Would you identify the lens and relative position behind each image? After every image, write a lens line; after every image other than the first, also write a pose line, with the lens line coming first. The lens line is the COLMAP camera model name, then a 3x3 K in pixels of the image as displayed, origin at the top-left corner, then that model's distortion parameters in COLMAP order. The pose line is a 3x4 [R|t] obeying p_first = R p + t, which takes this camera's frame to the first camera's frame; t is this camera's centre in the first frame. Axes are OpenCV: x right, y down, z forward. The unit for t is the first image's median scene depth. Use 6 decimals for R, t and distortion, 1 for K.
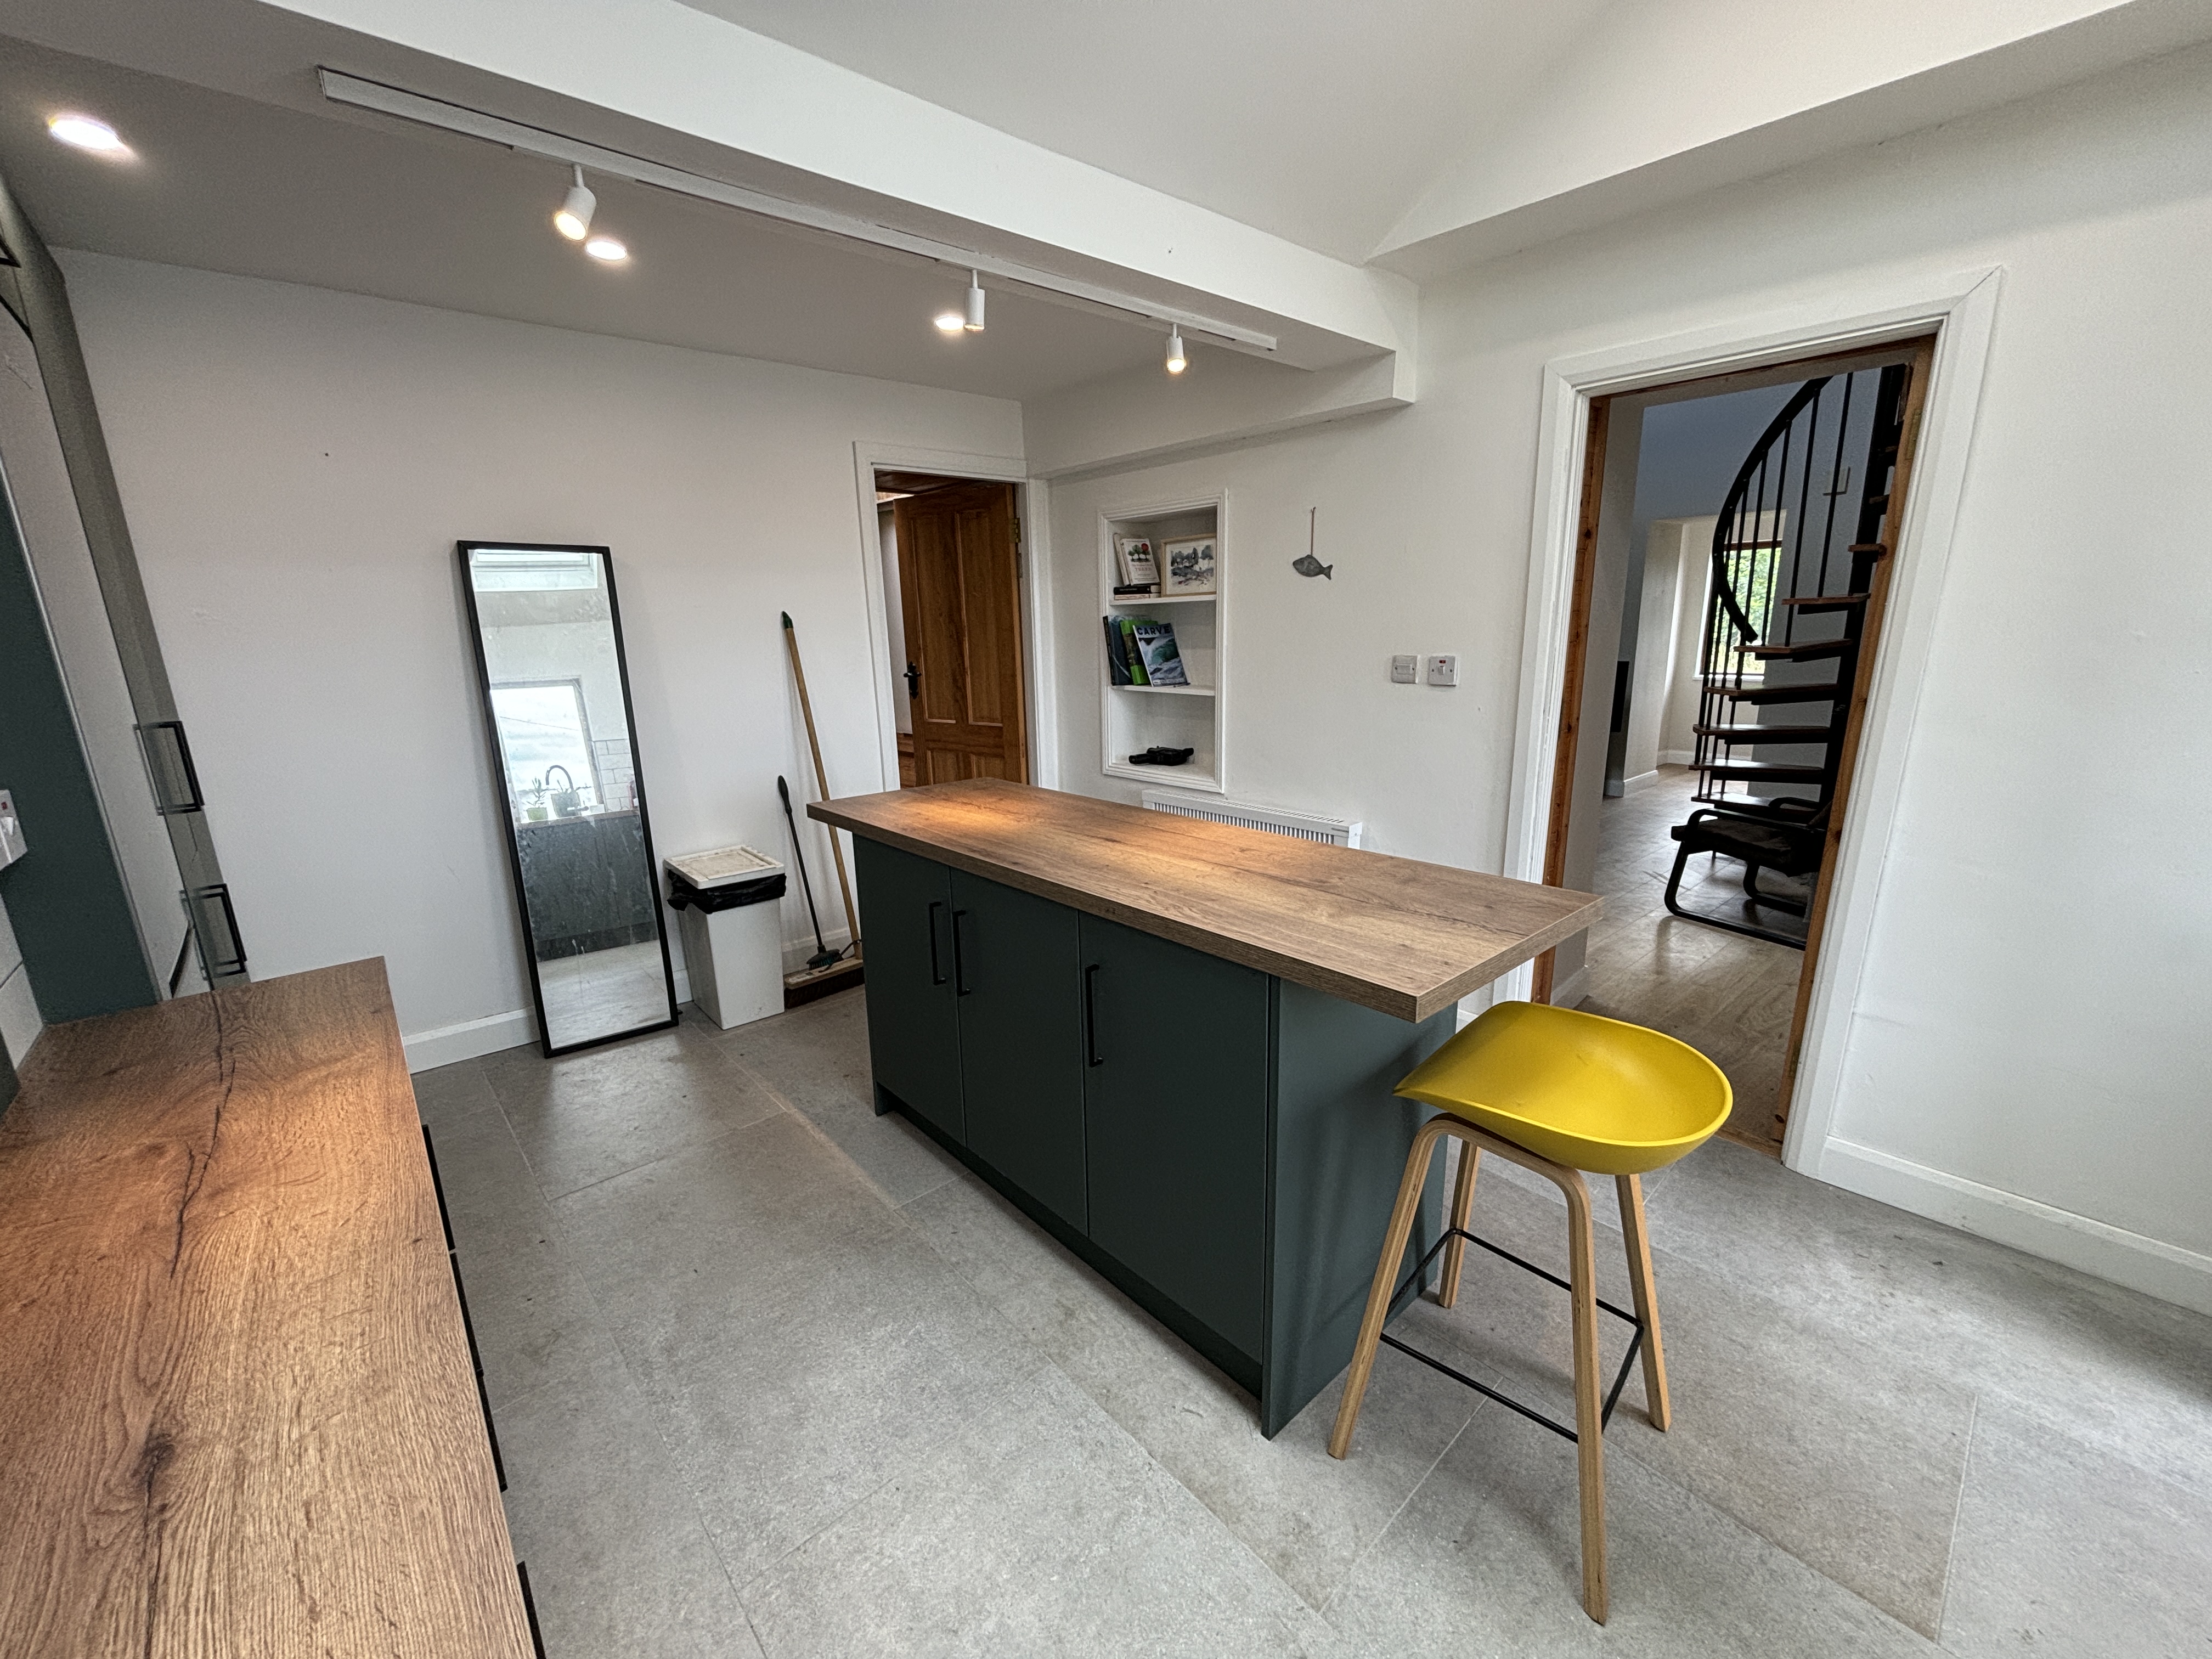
lens RADIAL K [[899.8, 0, 1103.8], [0, 899.8, 828.4], [0, 0, 1]] dist [0.004421, 0.000315]
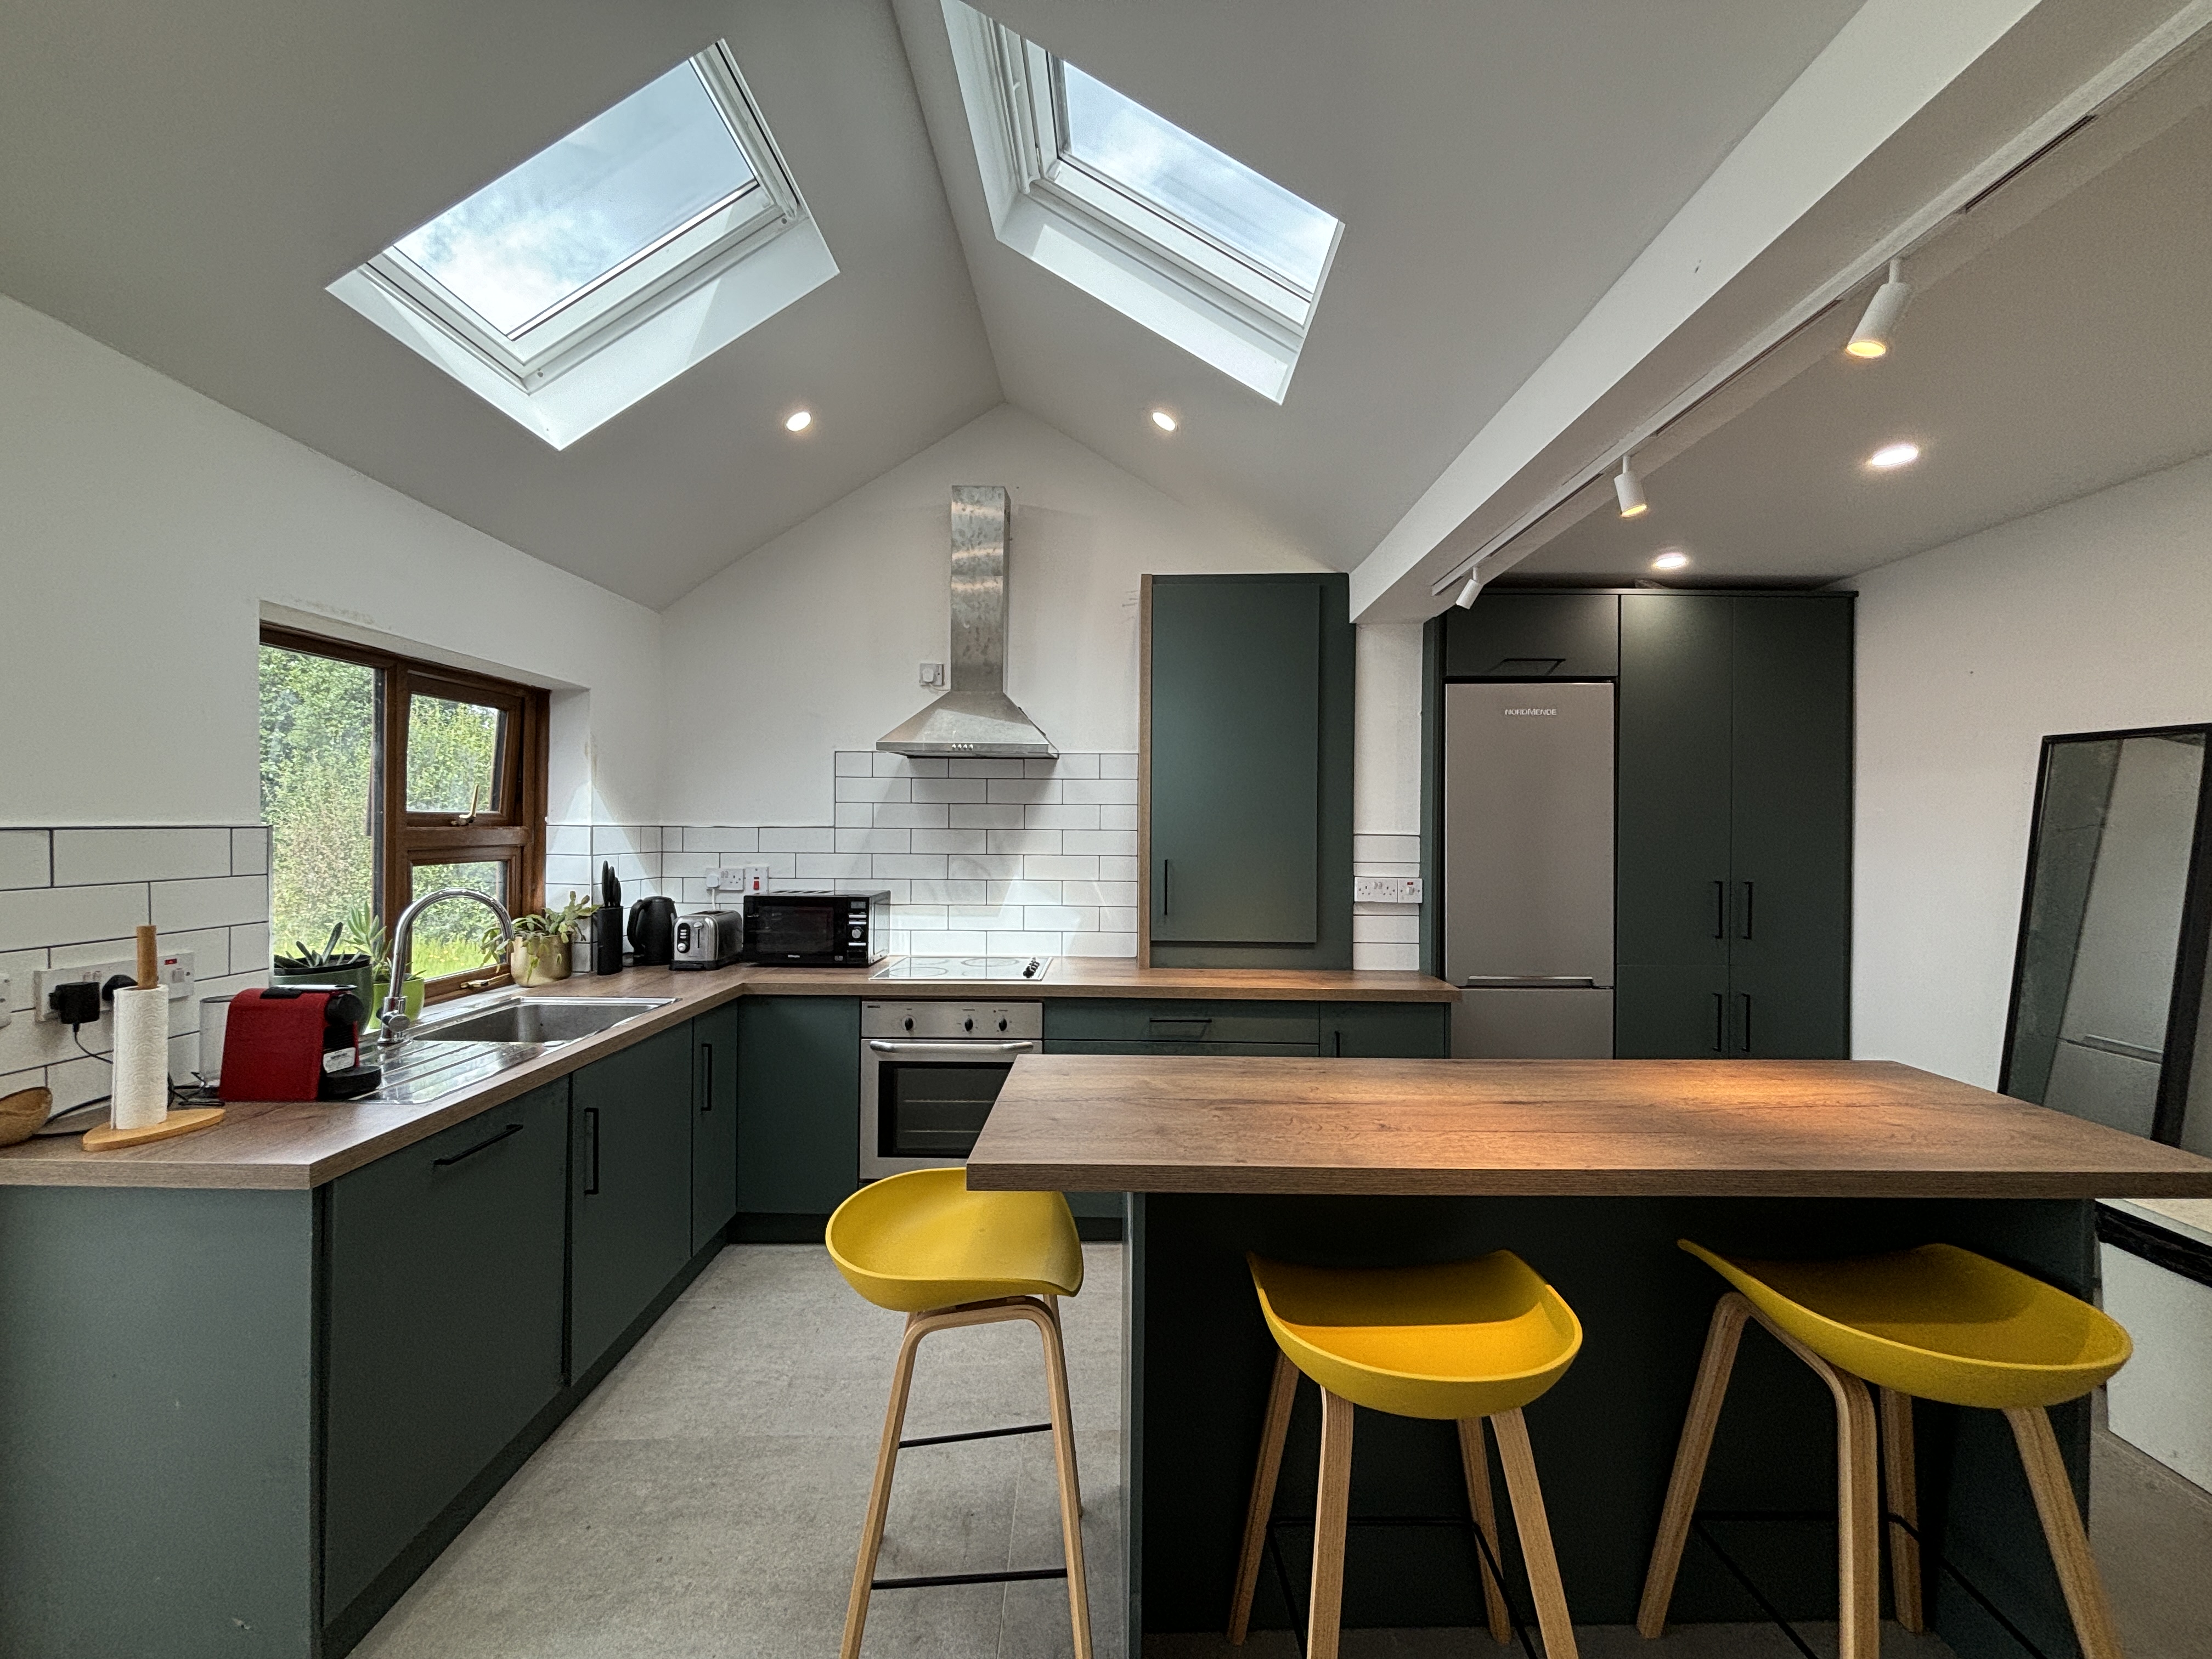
lens RADIAL K [[899.8, 0, 1113.5], [0, 899.8, 816.9], [0, 0, 1]] dist [0.004421, 0.000315]
pose [[-0.661013, 0.014935, -0.750226, 0.857887], [-0.166832, 0.971853, 0.166341, -0.313302], [0.731594, 0.235115, -0.639915, 1.227703]]
